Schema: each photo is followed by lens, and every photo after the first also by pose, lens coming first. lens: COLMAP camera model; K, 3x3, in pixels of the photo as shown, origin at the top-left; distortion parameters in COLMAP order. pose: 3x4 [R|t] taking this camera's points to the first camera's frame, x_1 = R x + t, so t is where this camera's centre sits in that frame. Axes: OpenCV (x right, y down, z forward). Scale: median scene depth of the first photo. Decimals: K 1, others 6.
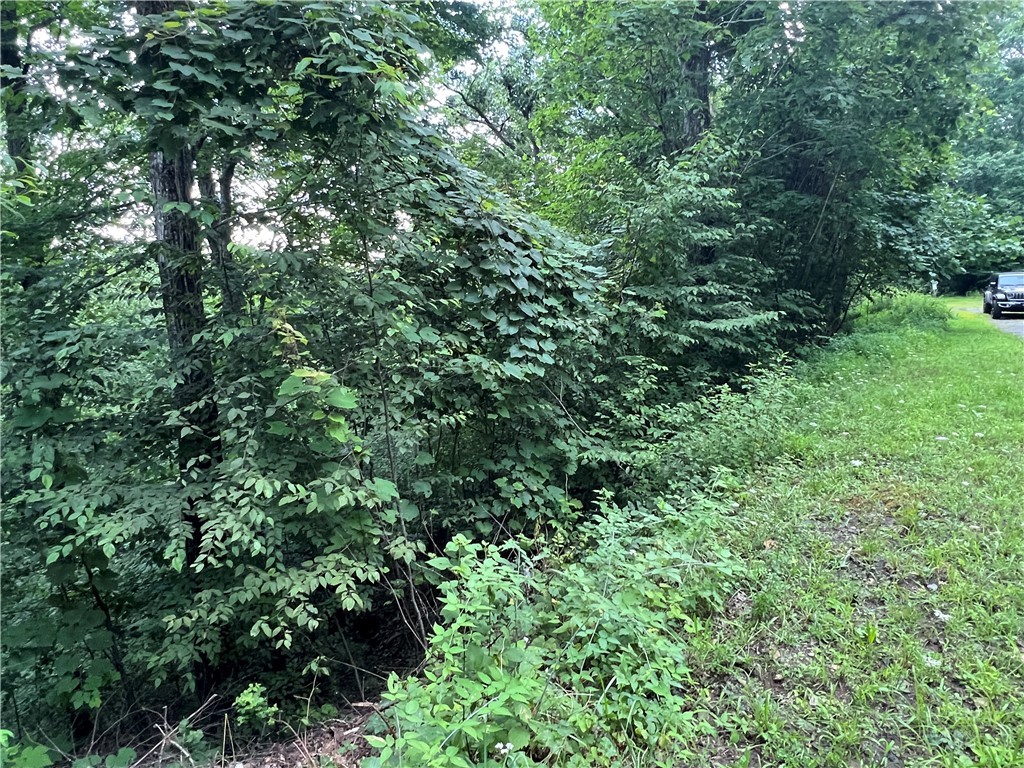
lens RADIAL K [[587.1, 0, 512.0], [0, 587.1, 384.0], [0, 0, 1]] dist [-0.001184, 0.000227]
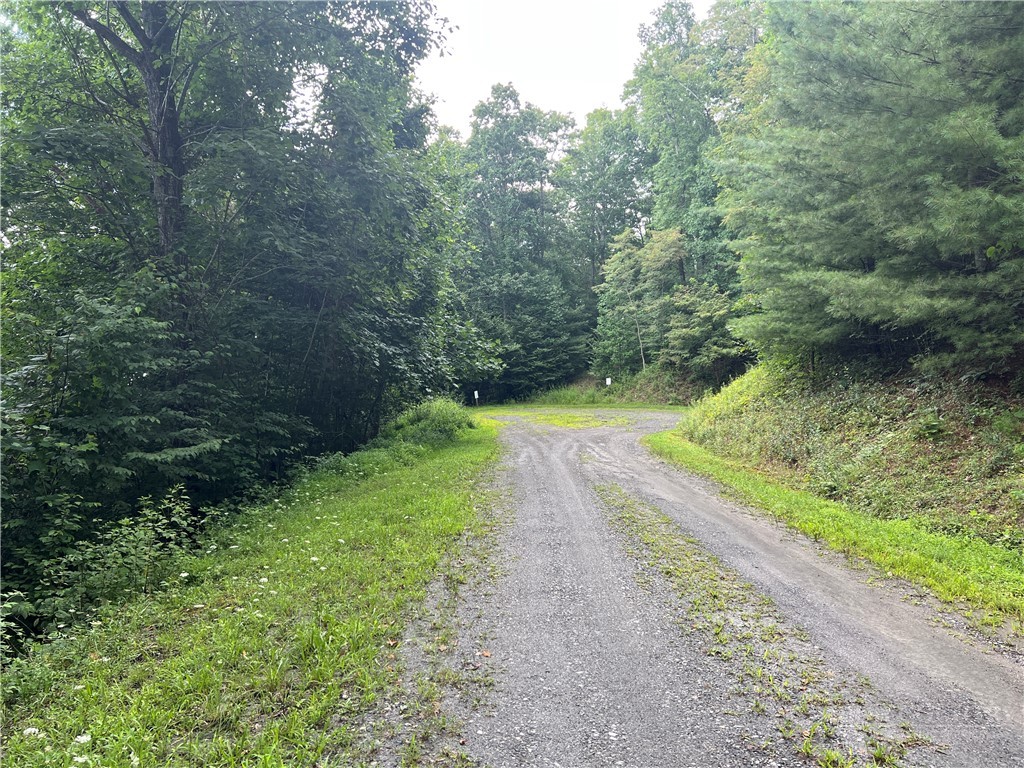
lens RADIAL K [[768.5, 0, 512.0], [0, 768.5, 384.0], [0, 0, 1]] dist [0.079757, -0.080625]
pose [[0.862356, -0.002688, 0.506296, 0.184792], [0.082267, 0.987441, -0.134880, 0.004161], [-0.499575, 0.157966, 0.851746, -0.376146]]
